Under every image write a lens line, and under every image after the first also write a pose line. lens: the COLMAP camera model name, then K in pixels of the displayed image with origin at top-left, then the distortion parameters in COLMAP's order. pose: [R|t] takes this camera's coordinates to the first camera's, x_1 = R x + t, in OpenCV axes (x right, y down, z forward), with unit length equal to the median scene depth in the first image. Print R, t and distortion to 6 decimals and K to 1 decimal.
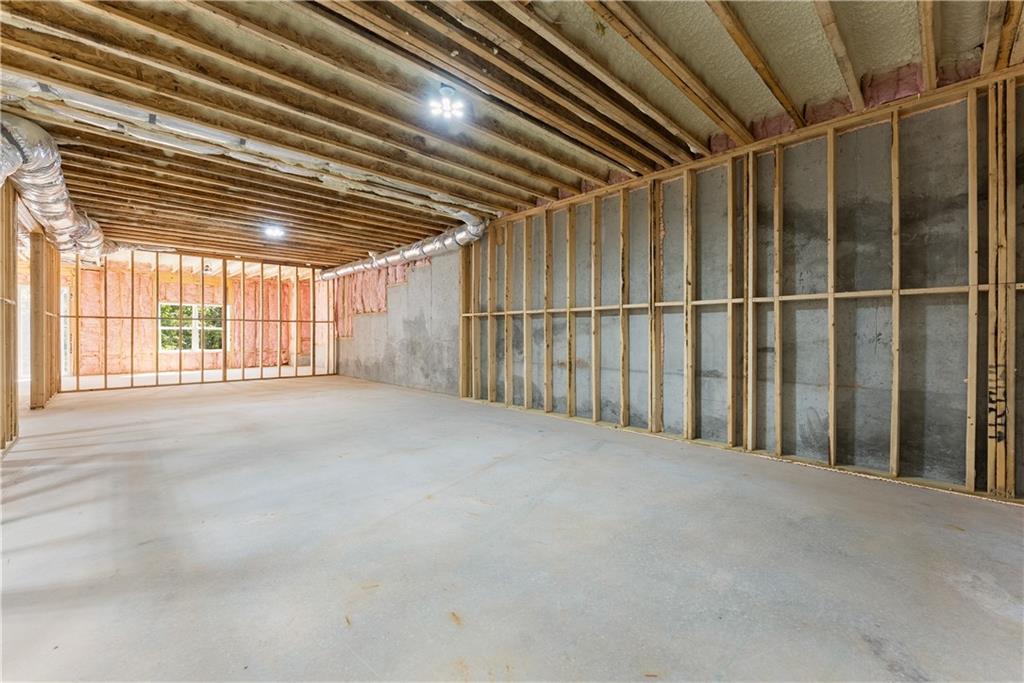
lens RADIAL K [[422.5, 0, 512.7], [0, 422.5, 330.3], [0, 0, 1]] dist [-0.003068, -0.000327]
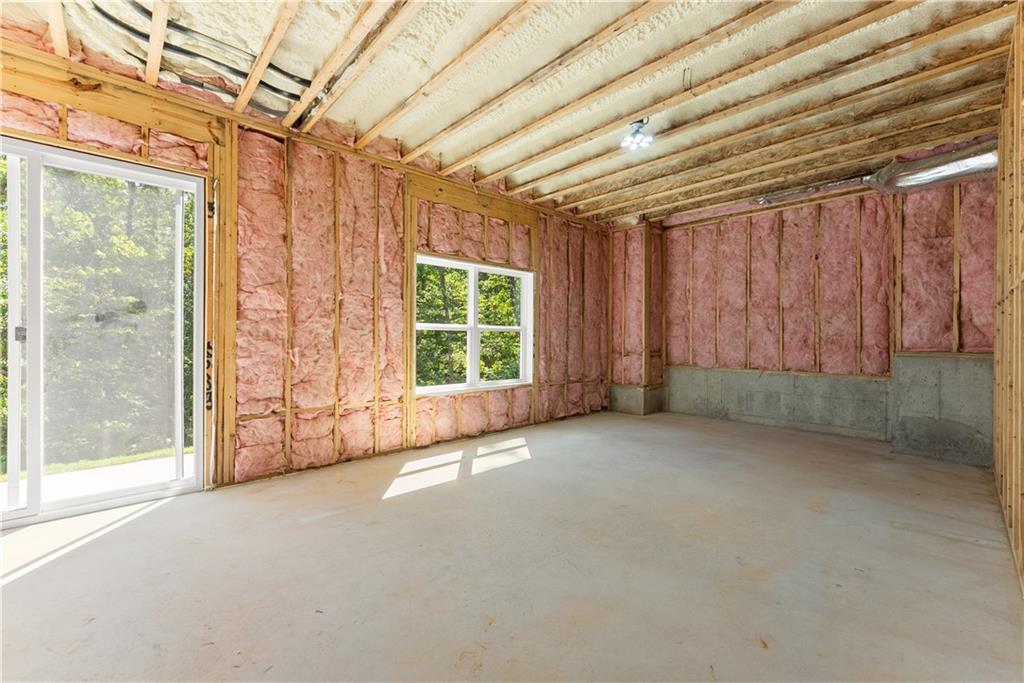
lens RADIAL K [[422.5, 0, 512.7], [0, 422.5, 330.3], [0, 0, 1]] dist [-0.003068, -0.000327]
pose [[0.999996, 0.002639, 0.001218, -0.770262], [-0.002621, 0.999884, -0.014990, 0.003913], [-0.001257, 0.014986, 0.999887, 0.652146]]
